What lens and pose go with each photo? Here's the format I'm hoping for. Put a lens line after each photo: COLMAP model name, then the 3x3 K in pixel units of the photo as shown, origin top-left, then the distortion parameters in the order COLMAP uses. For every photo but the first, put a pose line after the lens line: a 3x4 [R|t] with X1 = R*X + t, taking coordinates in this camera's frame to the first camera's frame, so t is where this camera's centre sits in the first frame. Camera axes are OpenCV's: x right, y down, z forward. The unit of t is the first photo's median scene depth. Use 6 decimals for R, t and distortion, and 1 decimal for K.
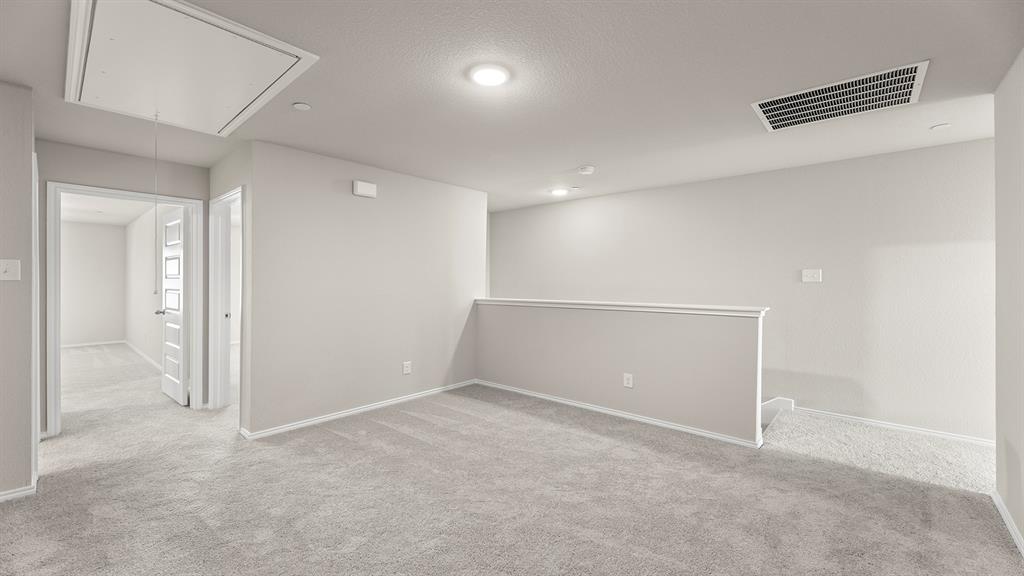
lens RADIAL K [[407.5, 0, 514.6], [0, 407.5, 284.3], [0, 0, 1]] dist [0.003397, -0.000527]
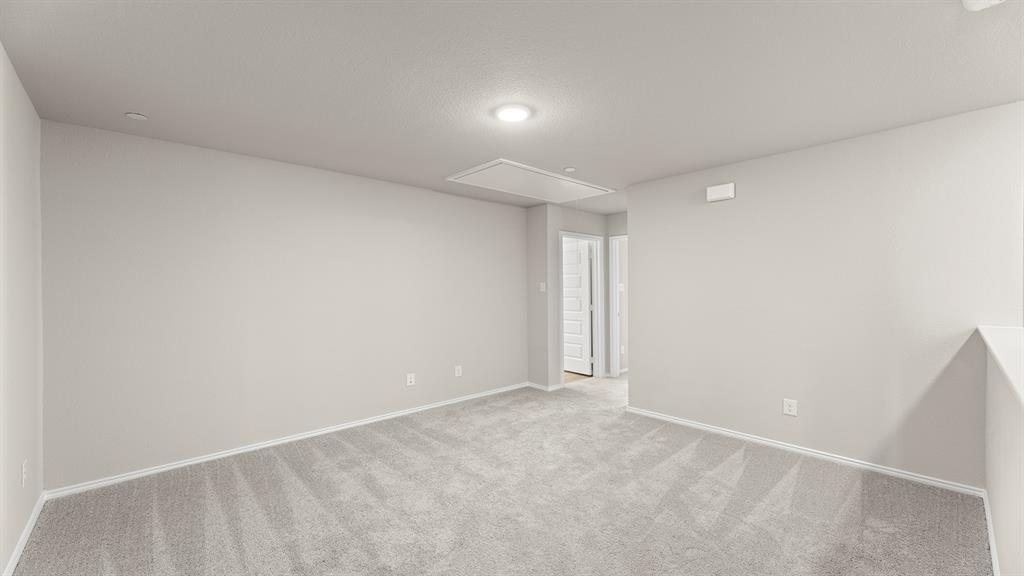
lens RADIAL K [[407.5, 0, 518.4], [0, 407.5, 291.3], [0, 0, 1]] dist [0.003397, -0.000527]
pose [[-0.094978, 0.003497, -0.995473, 0.683666], [0.003015, 0.999990, 0.003225, -0.016779], [0.995475, -0.002695, -0.094987, 0.731736]]
